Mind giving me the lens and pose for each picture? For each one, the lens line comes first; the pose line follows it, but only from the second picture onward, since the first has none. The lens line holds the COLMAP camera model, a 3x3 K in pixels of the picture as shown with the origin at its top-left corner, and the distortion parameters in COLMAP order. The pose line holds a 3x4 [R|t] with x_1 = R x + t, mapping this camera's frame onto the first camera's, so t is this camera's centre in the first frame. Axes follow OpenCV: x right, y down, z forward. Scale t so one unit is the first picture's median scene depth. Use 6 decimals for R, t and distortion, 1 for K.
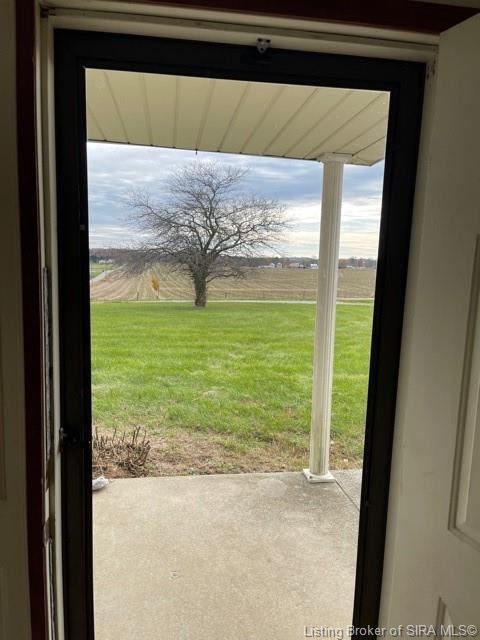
lens RADIAL K [[490.7, 0, 240.0], [0, 490.7, 320.0], [0, 0, 1]] dist [0.198626, -0.001166]
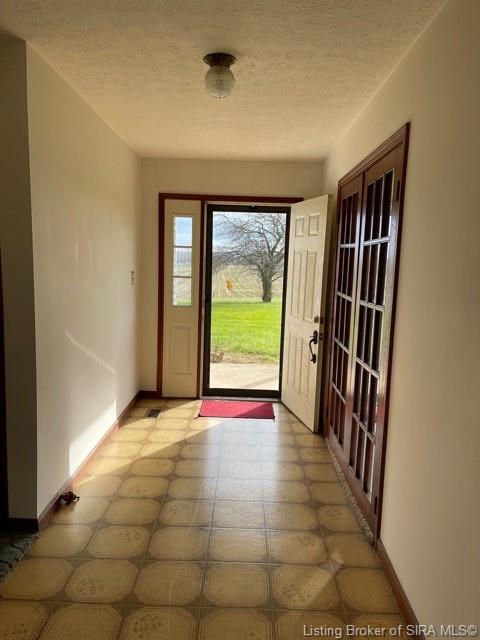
lens RADIAL K [[490.7, 0, 240.0], [0, 490.7, 320.0], [0, 0, 1]] dist [0.198626, -0.001166]
pose [[0.989029, 0.021743, -0.146109, 0.026627], [-0.022636, 0.999734, -0.004452, 0.021462], [0.145974, 0.007710, 0.989258, -0.146138]]
